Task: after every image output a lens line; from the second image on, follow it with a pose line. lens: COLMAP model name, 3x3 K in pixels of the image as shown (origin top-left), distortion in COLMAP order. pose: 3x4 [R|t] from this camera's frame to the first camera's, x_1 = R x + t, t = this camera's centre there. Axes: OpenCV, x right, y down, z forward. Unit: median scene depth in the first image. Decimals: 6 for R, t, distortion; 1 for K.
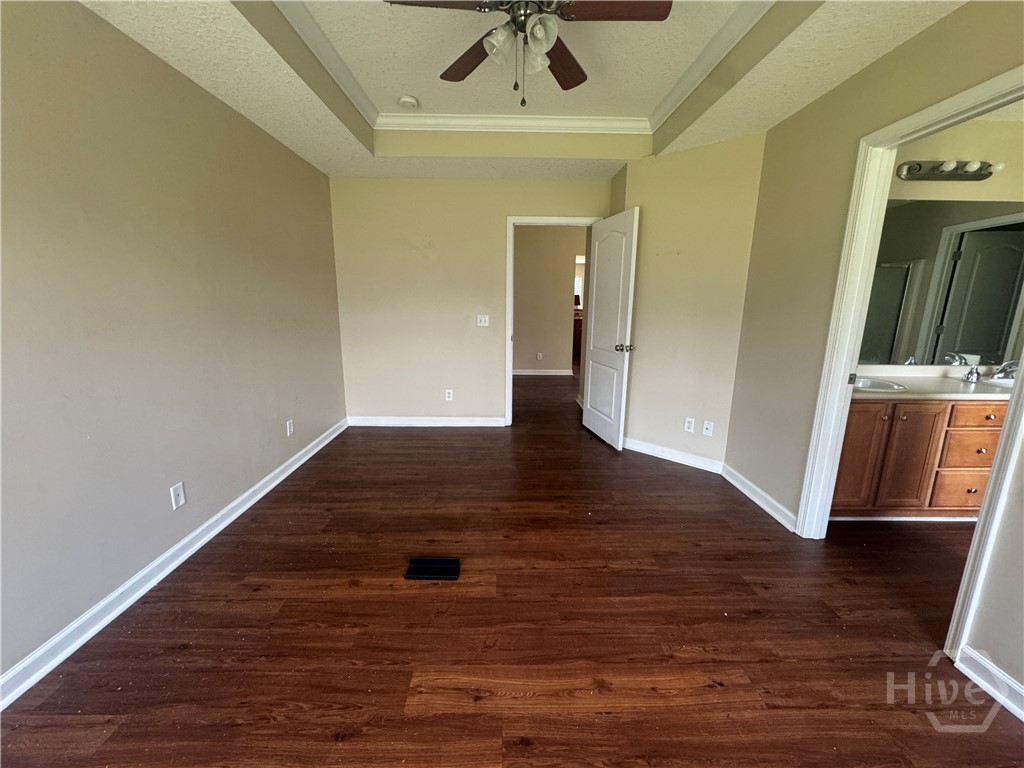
lens RADIAL K [[409.0, 0, 511.4], [0, 409.0, 383.0], [0, 0, 1]] dist [-0.005993, 0.001334]
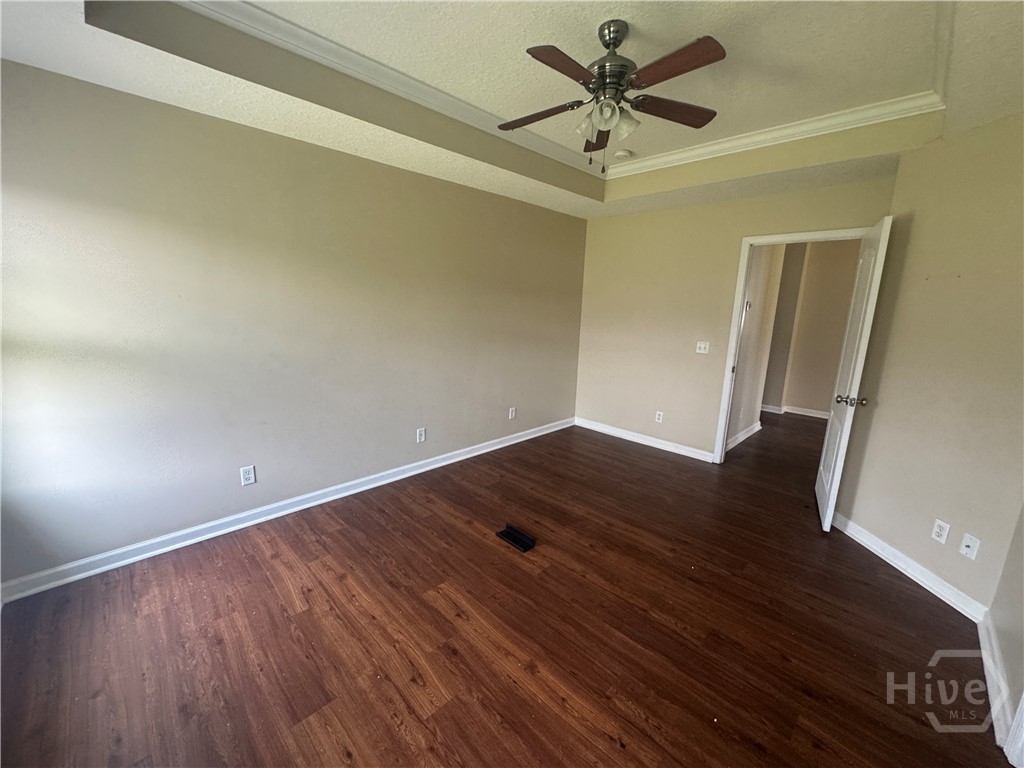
lens RADIAL K [[409.0, 0, 512.6], [0, 409.0, 382.6], [0, 0, 1]] dist [-0.005993, 0.001334]
pose [[0.695561, 0.149054, -0.702836, 0.630014], [-0.166971, 0.984995, 0.043650, -0.080345], [0.698796, 0.086992, 0.710012, 0.035166]]
